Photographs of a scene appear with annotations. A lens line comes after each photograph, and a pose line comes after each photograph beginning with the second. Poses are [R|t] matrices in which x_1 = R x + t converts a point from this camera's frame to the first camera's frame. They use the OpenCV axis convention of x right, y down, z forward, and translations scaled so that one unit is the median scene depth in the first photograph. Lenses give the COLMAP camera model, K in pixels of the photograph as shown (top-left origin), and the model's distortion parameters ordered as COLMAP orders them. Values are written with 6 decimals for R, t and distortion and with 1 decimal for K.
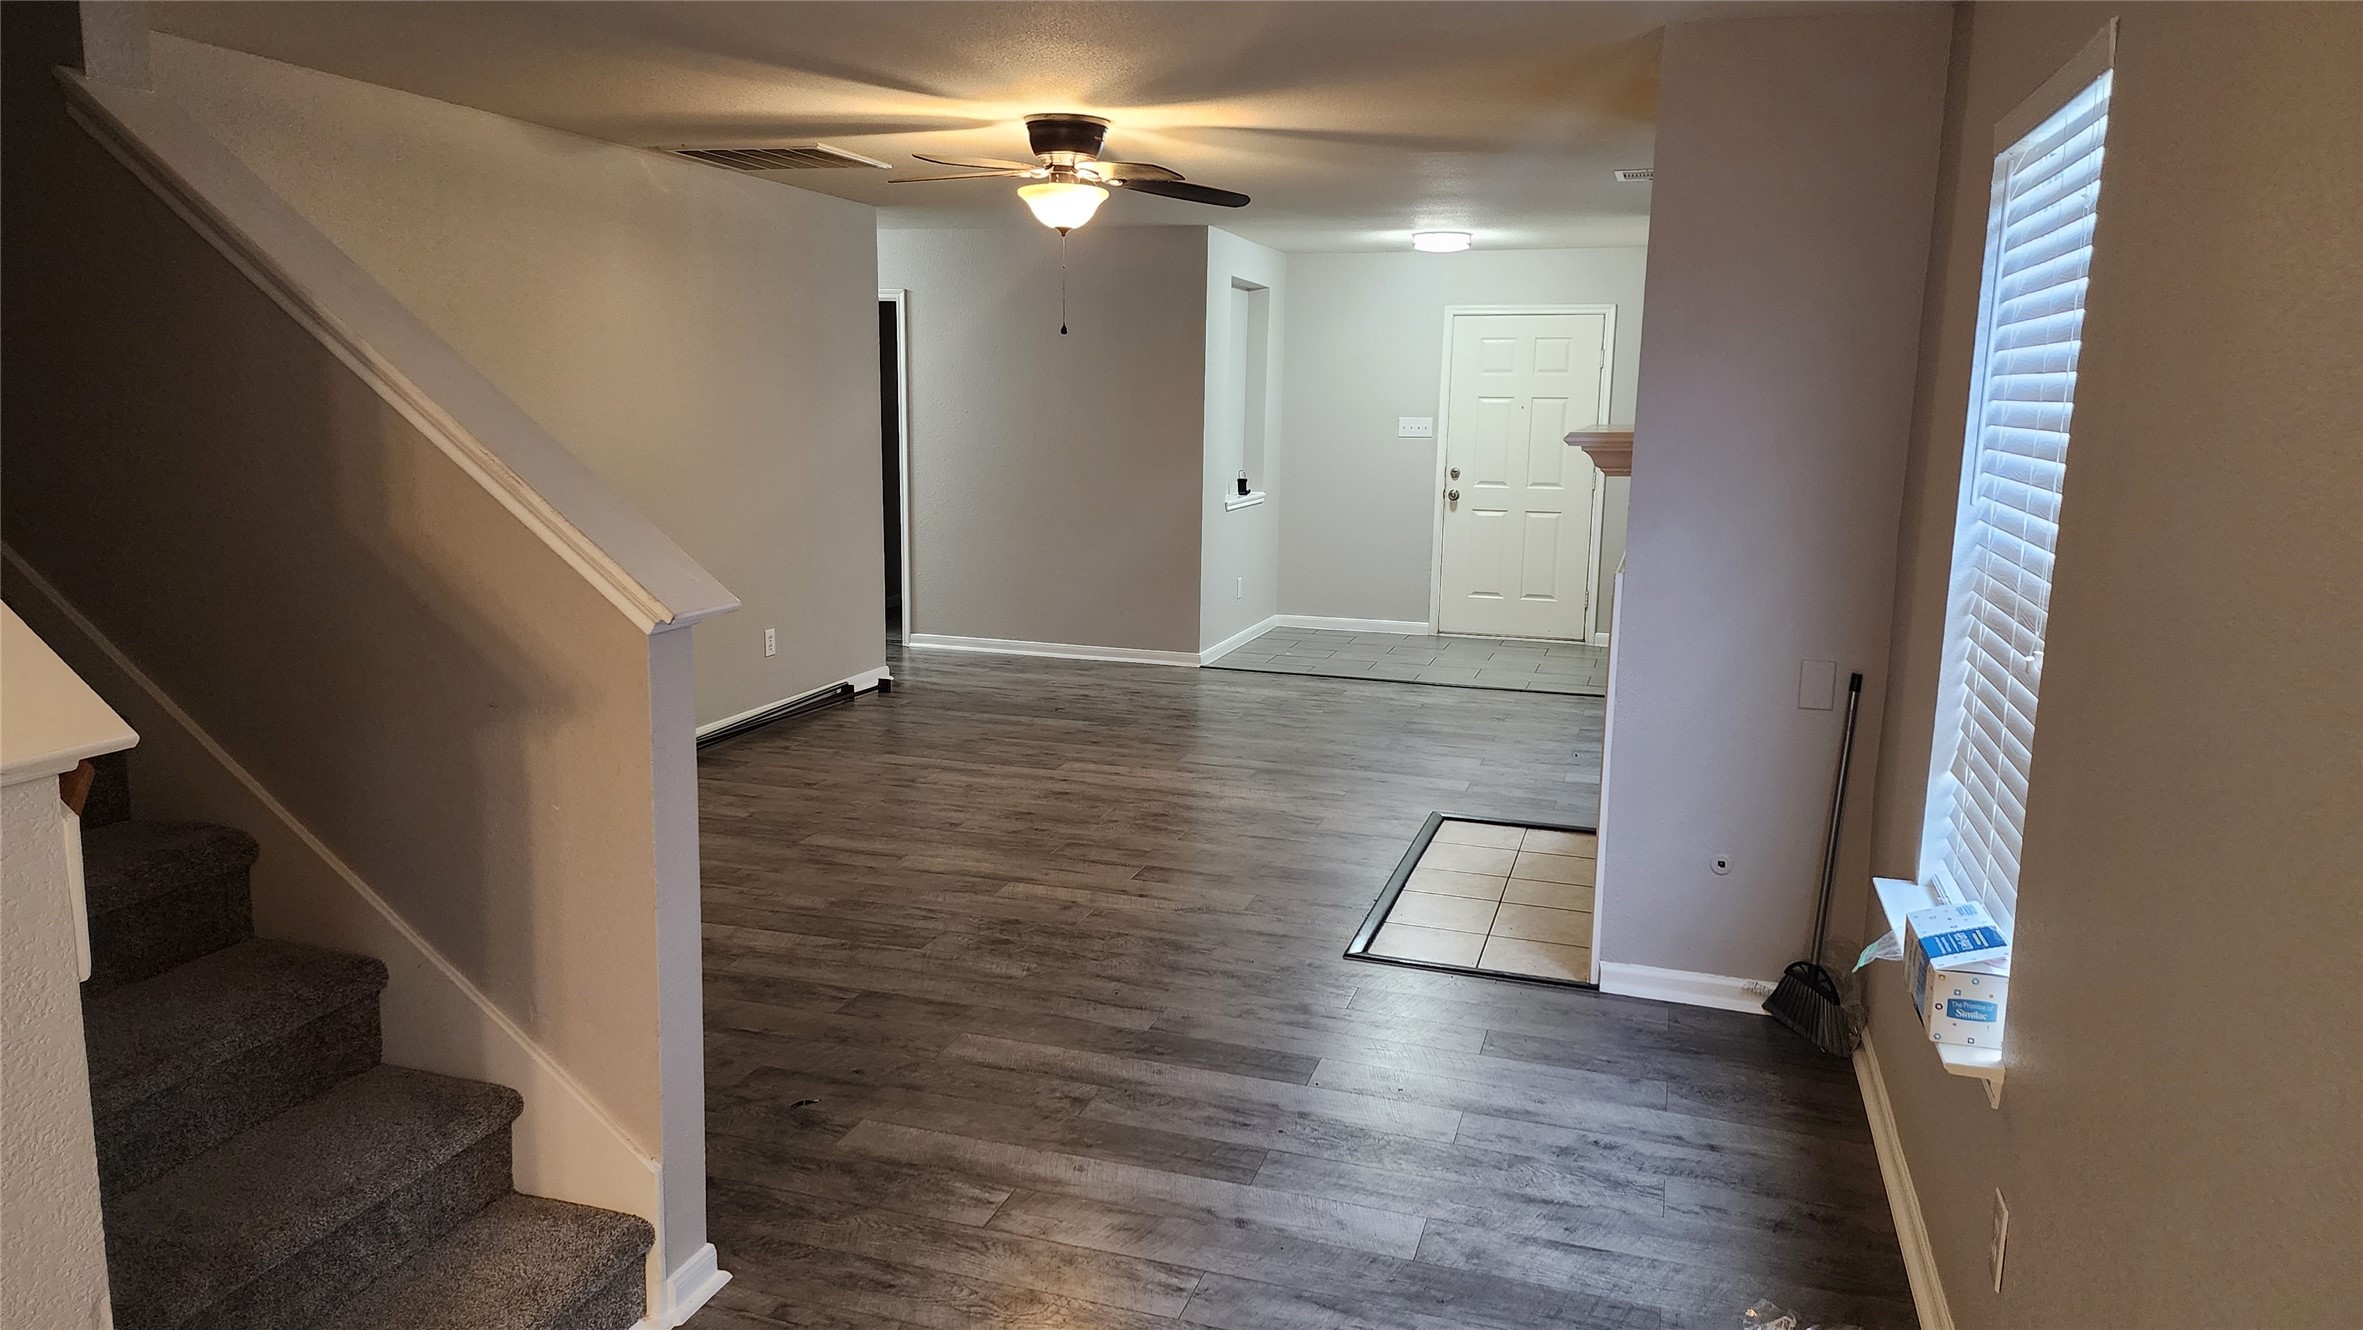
lens RADIAL K [[1592.8, 0, 1177.8], [0, 1592.8, 662.6], [0, 0, 1]] dist [0.006253, 0.000141]
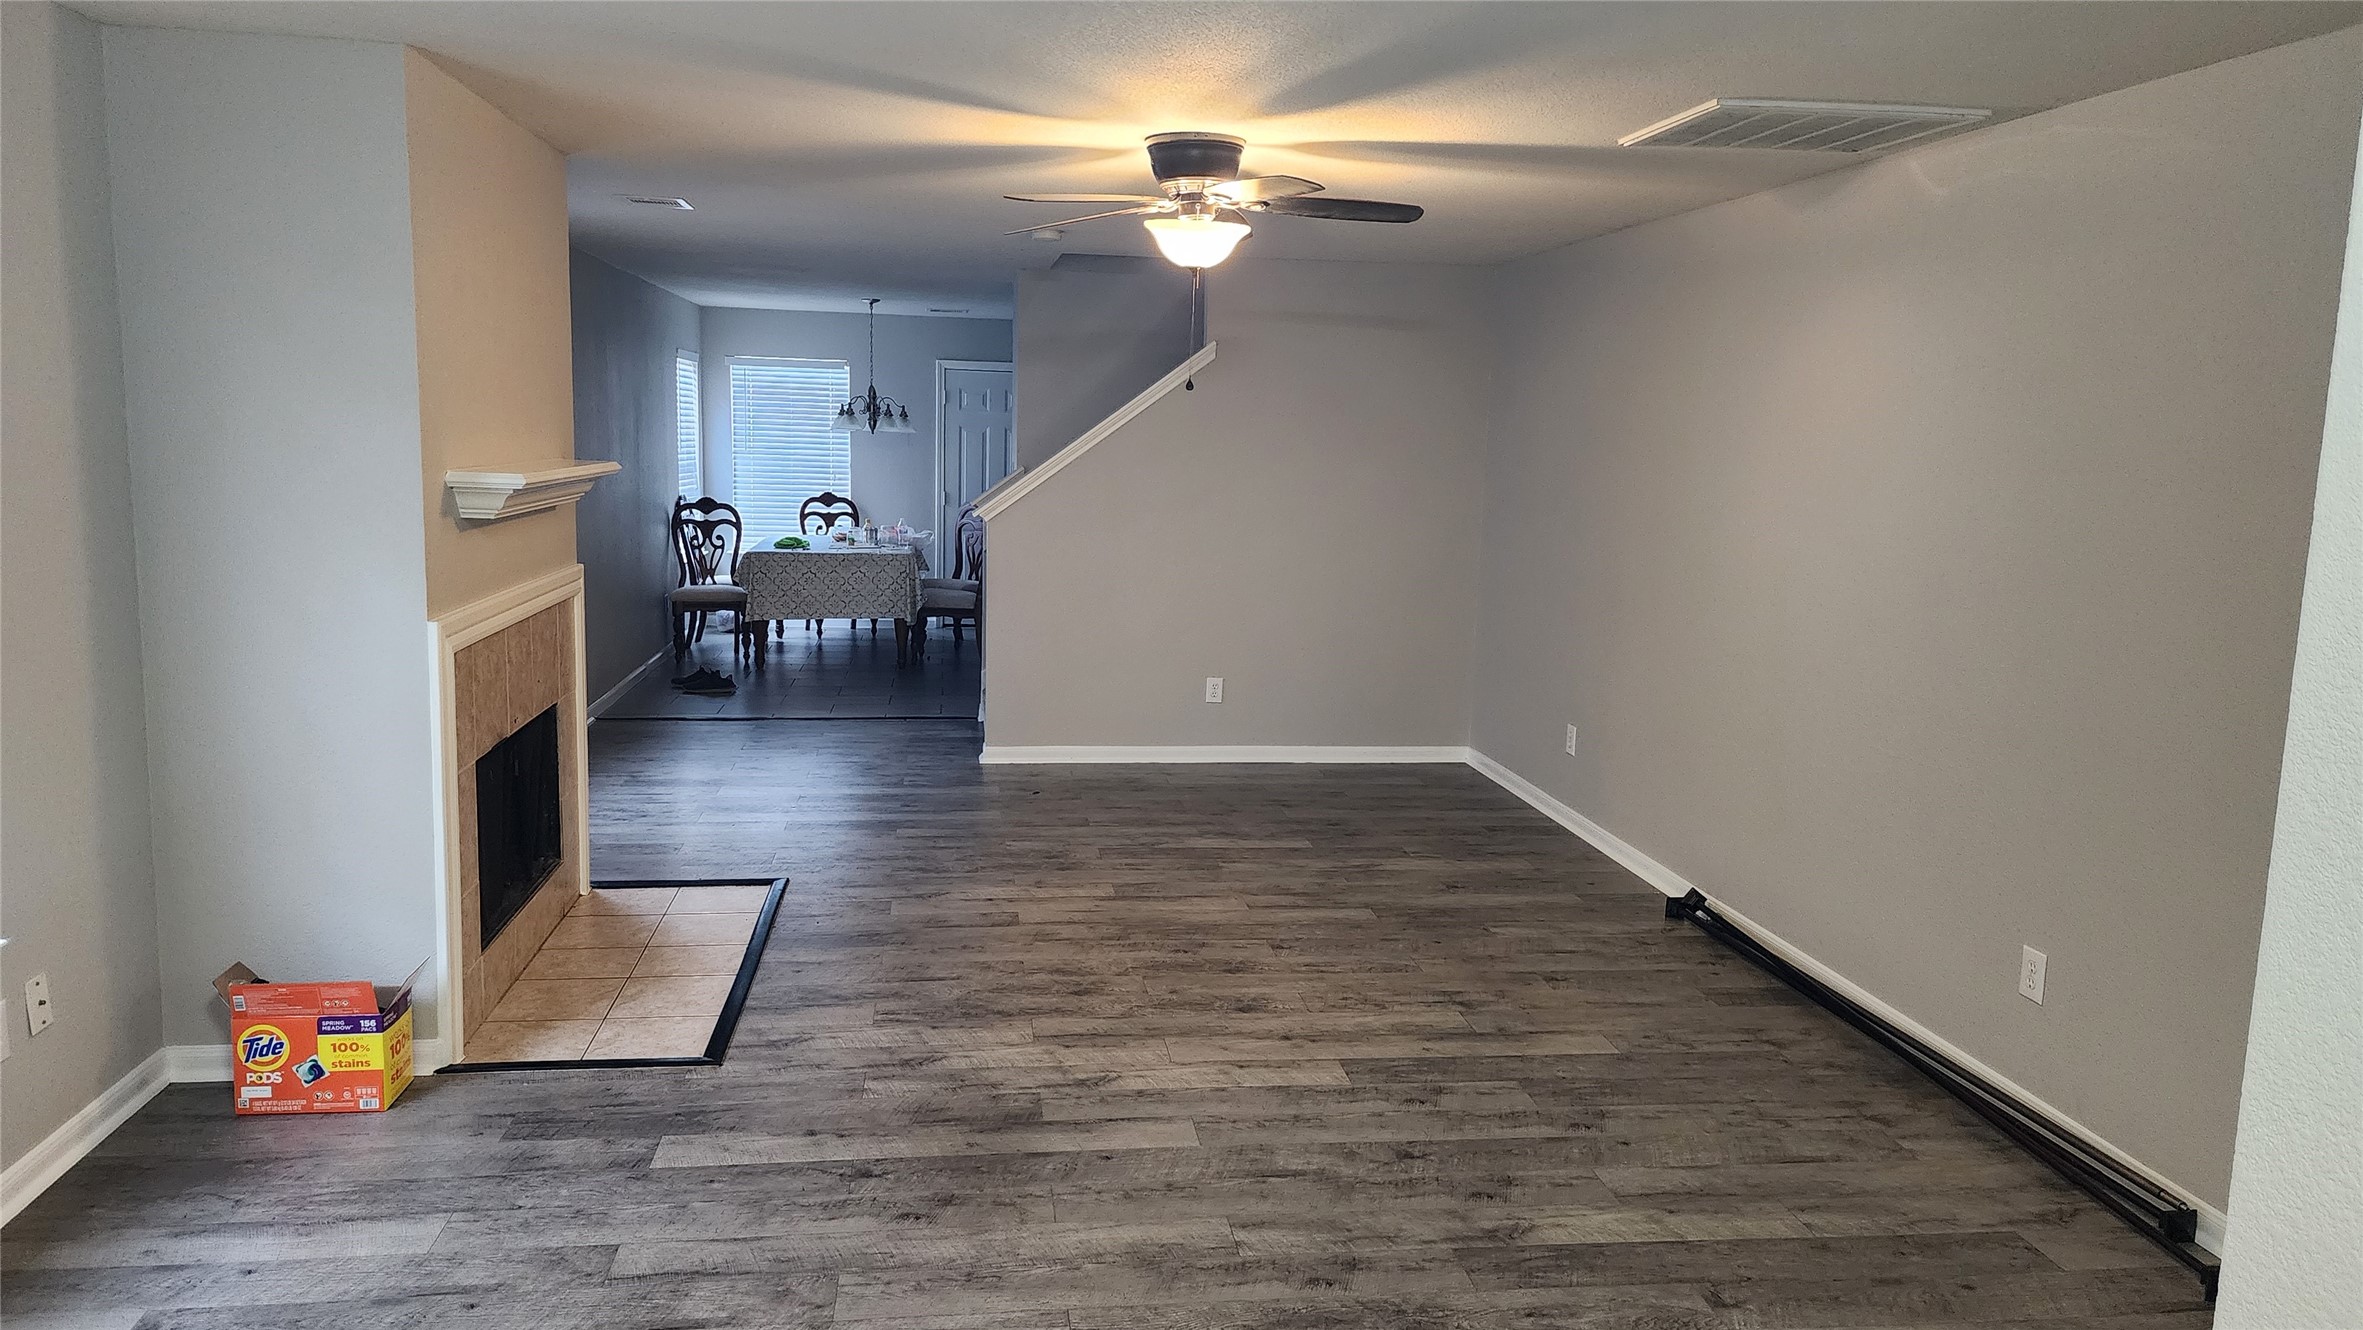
lens RADIAL K [[1592.8, 0, 1174.2], [0, 1592.8, 664.0], [0, 0, 1]] dist [0.006253, 0.000141]
pose [[-0.904594, 0.012929, -0.426078, 0.290073], [-0.120834, 0.950764, 0.285390, -0.297302], [0.408790, 0.309647, -0.858493, 1.721287]]
